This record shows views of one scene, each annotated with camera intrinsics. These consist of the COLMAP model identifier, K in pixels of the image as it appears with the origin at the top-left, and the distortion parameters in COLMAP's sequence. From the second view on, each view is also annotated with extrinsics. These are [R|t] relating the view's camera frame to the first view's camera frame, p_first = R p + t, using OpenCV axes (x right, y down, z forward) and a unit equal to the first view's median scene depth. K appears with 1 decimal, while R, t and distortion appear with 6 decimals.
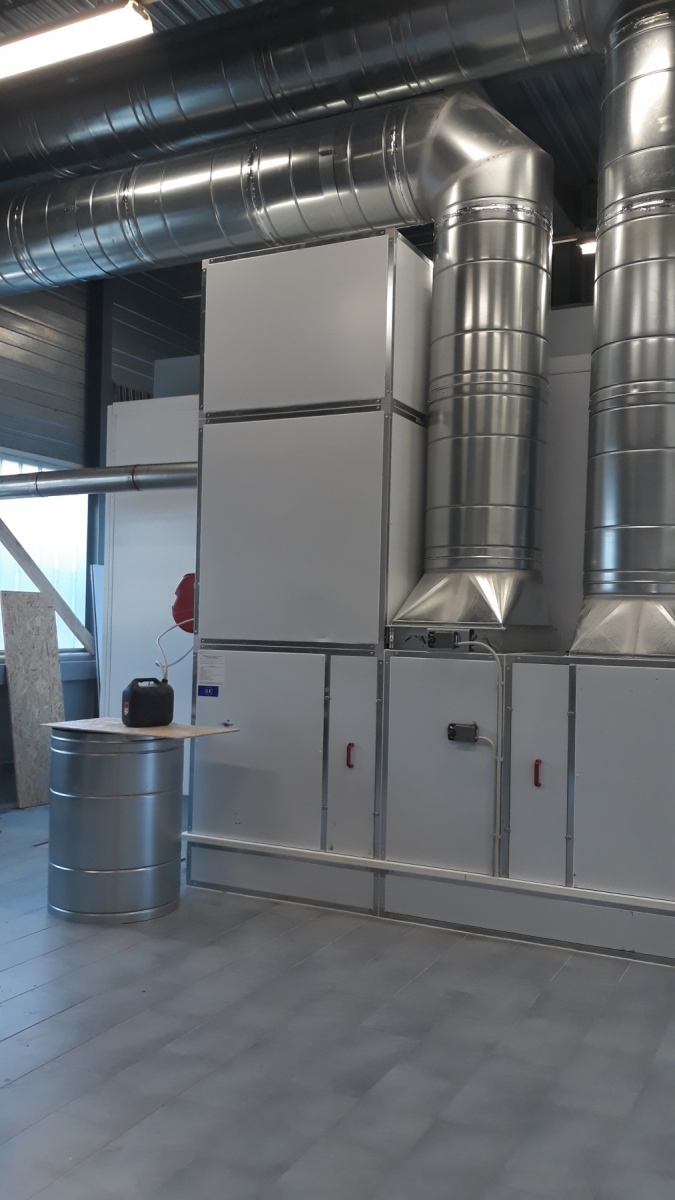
lens RADIAL K [[1012.0, 0, 337.5], [0, 1012.0, 600.0], [0, 0, 1]] dist [0.050077, -0.113906]
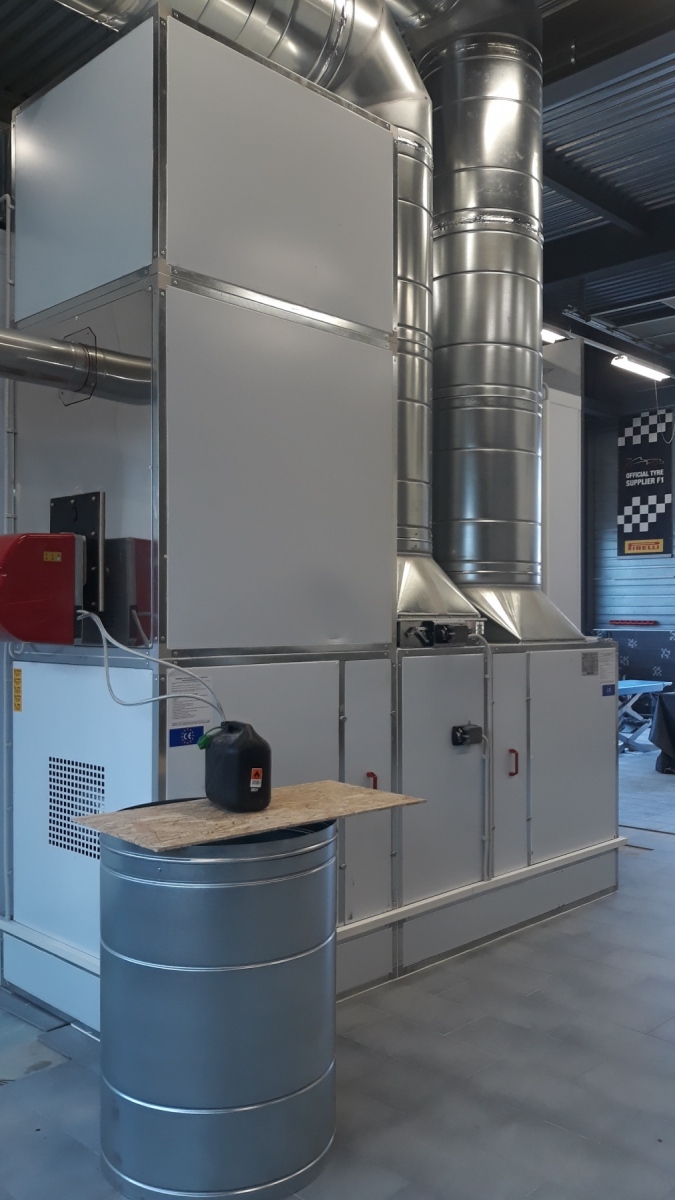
lens RADIAL K [[1023.6, 0, 337.5], [0, 1023.6, 600.0], [0, 0, 1]] dist [0.020679, -0.055982]
pose [[0.292167, -0.007635, 0.956337, -0.741798], [-0.009101, 0.999901, 0.010763, 0.001230], [-0.956324, -0.011848, 0.292068, 0.794820]]
